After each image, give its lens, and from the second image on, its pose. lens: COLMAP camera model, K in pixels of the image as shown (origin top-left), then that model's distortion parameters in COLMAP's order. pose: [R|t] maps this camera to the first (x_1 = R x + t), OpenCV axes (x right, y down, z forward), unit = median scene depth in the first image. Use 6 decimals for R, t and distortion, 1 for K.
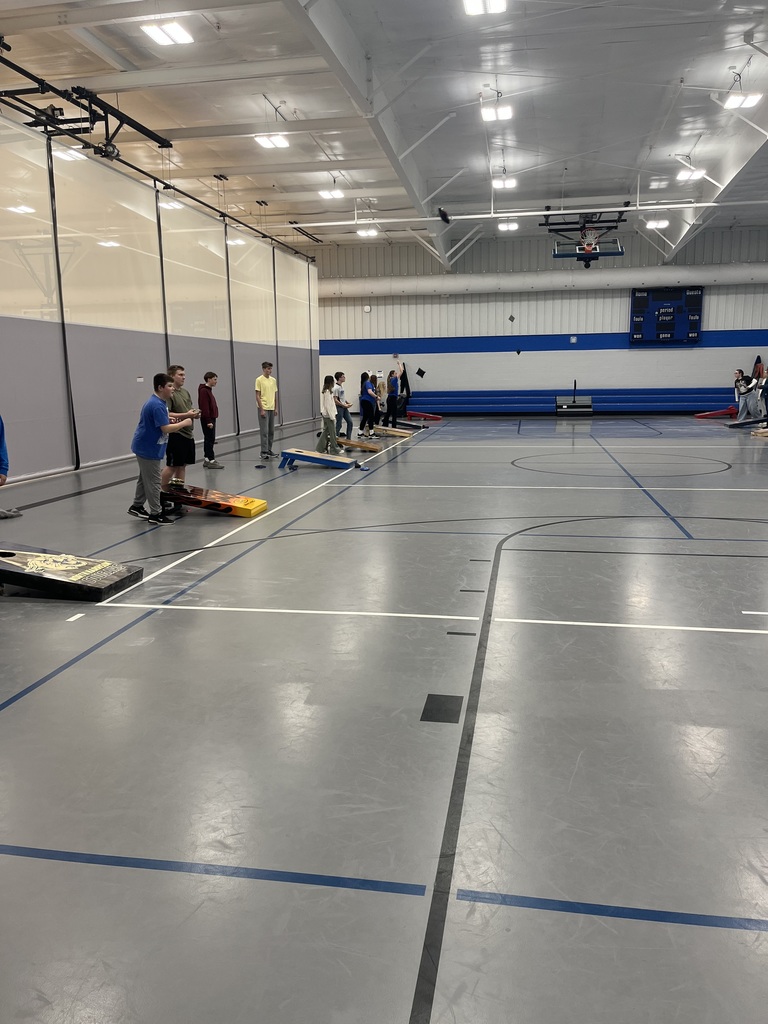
lens RADIAL K [[771.9, 0, 391.4], [0, 771.9, 509.7], [0, 0, 1]] dist [0.068943, -0.094273]
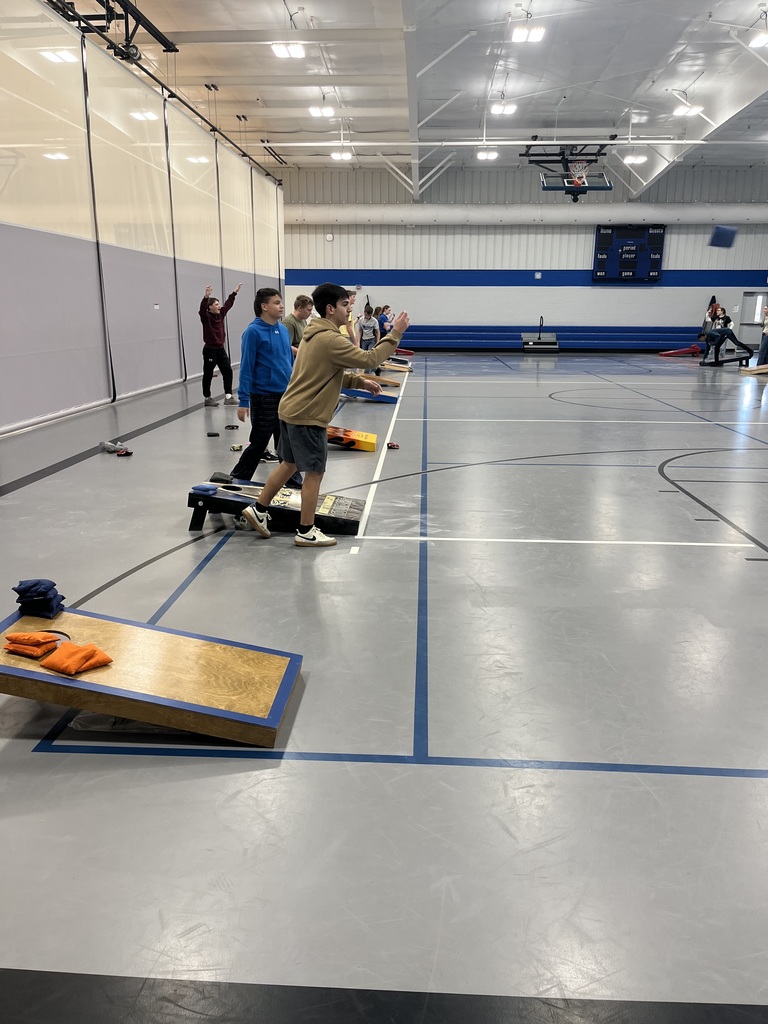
lens RADIAL K [[771.9, 0, 389.7], [0, 771.9, 511.8], [0, 0, 1]] dist [0.068943, -0.094273]
pose [[0.992476, -0.011885, 0.121863, -0.118388], [0.001708, 0.996525, 0.083277, 0.001977], [-0.122429, -0.082443, 0.989047, 0.007346]]
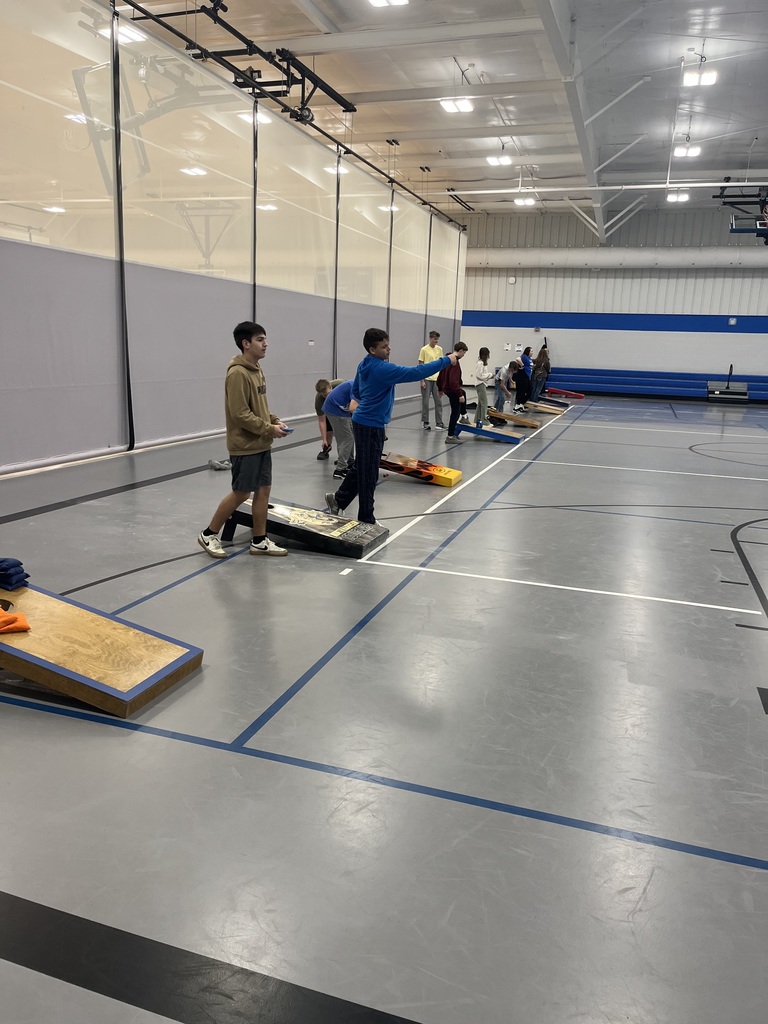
lens RADIAL K [[771.9, 0, 379.1], [0, 771.9, 512.9], [0, 0, 1]] dist [0.068943, -0.094273]
pose [[0.987003, 0.080777, -0.138926, -0.054968], [-0.075191, 0.996153, 0.045007, 0.002333], [0.142027, -0.033976, 0.989280, -0.004667]]
